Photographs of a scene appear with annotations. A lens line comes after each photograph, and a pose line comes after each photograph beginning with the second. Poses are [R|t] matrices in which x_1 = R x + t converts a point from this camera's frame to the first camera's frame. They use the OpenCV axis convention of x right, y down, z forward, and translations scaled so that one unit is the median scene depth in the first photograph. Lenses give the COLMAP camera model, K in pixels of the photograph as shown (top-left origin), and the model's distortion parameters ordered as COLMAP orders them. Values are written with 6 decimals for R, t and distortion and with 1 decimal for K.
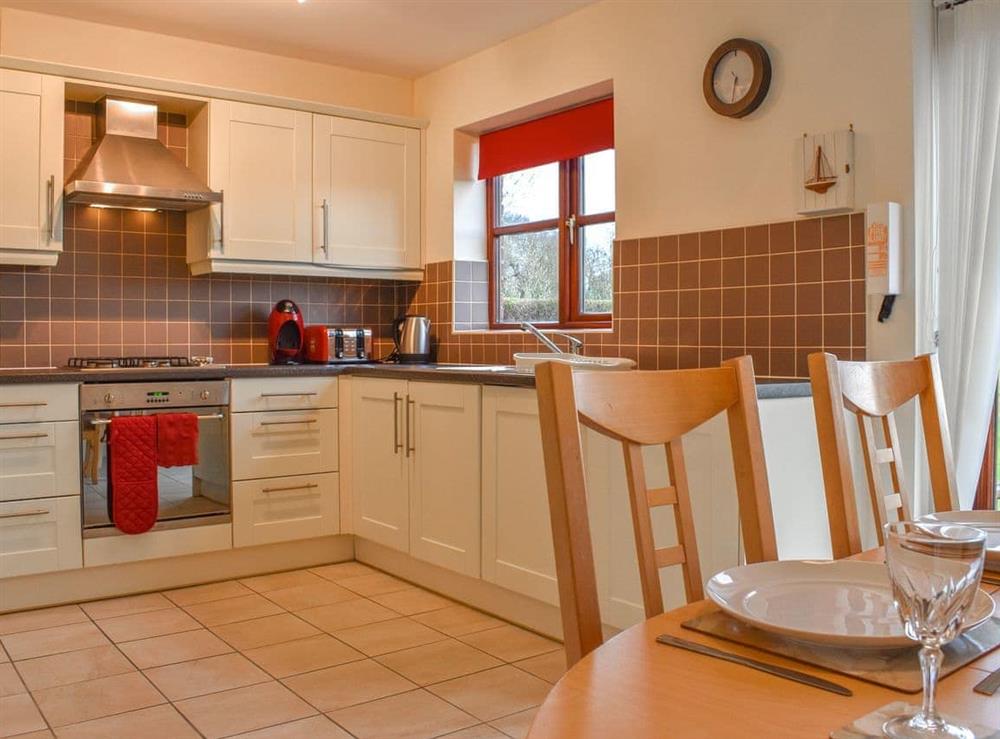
lens RADIAL K [[944.4, 0, 498.4], [0, 944.4, 367.4], [0, 0, 1]] dist [-0.091928, 0.000000]
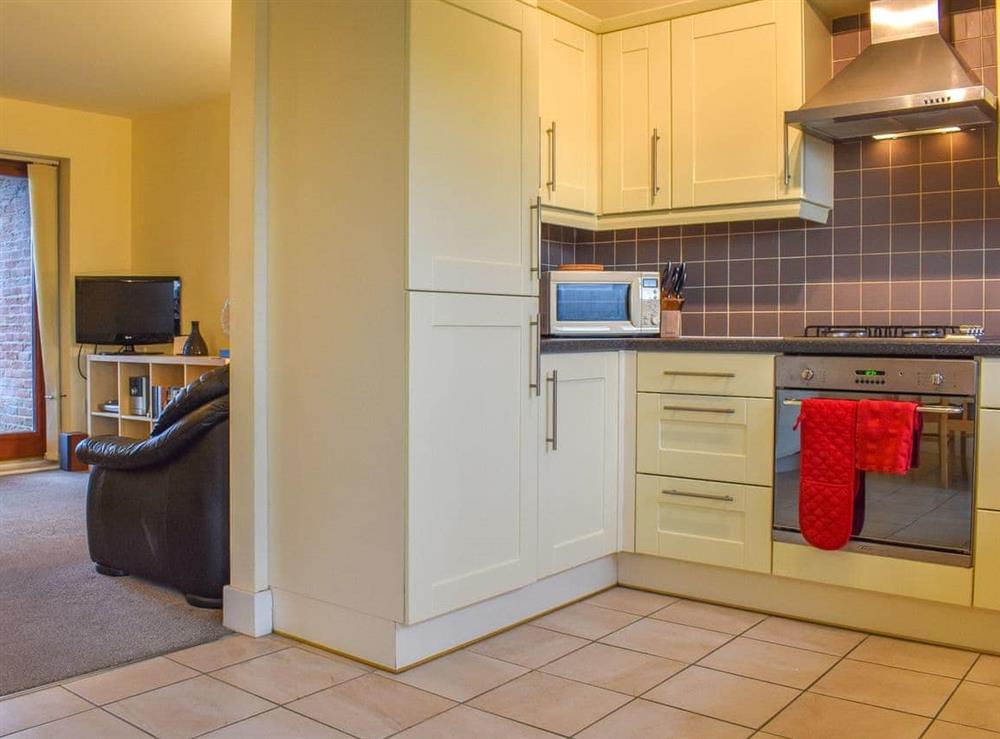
lens RADIAL K [[944.4, 0, 498.5], [0, 944.4, 368.4], [0, 0, 1]] dist [-0.091928, 0.000000]
pose [[0.218186, 0.042640, -0.974975, 0.302748], [-0.028781, 0.998892, 0.037245, 0.005497], [0.975483, 0.019935, 0.219171, 0.545917]]
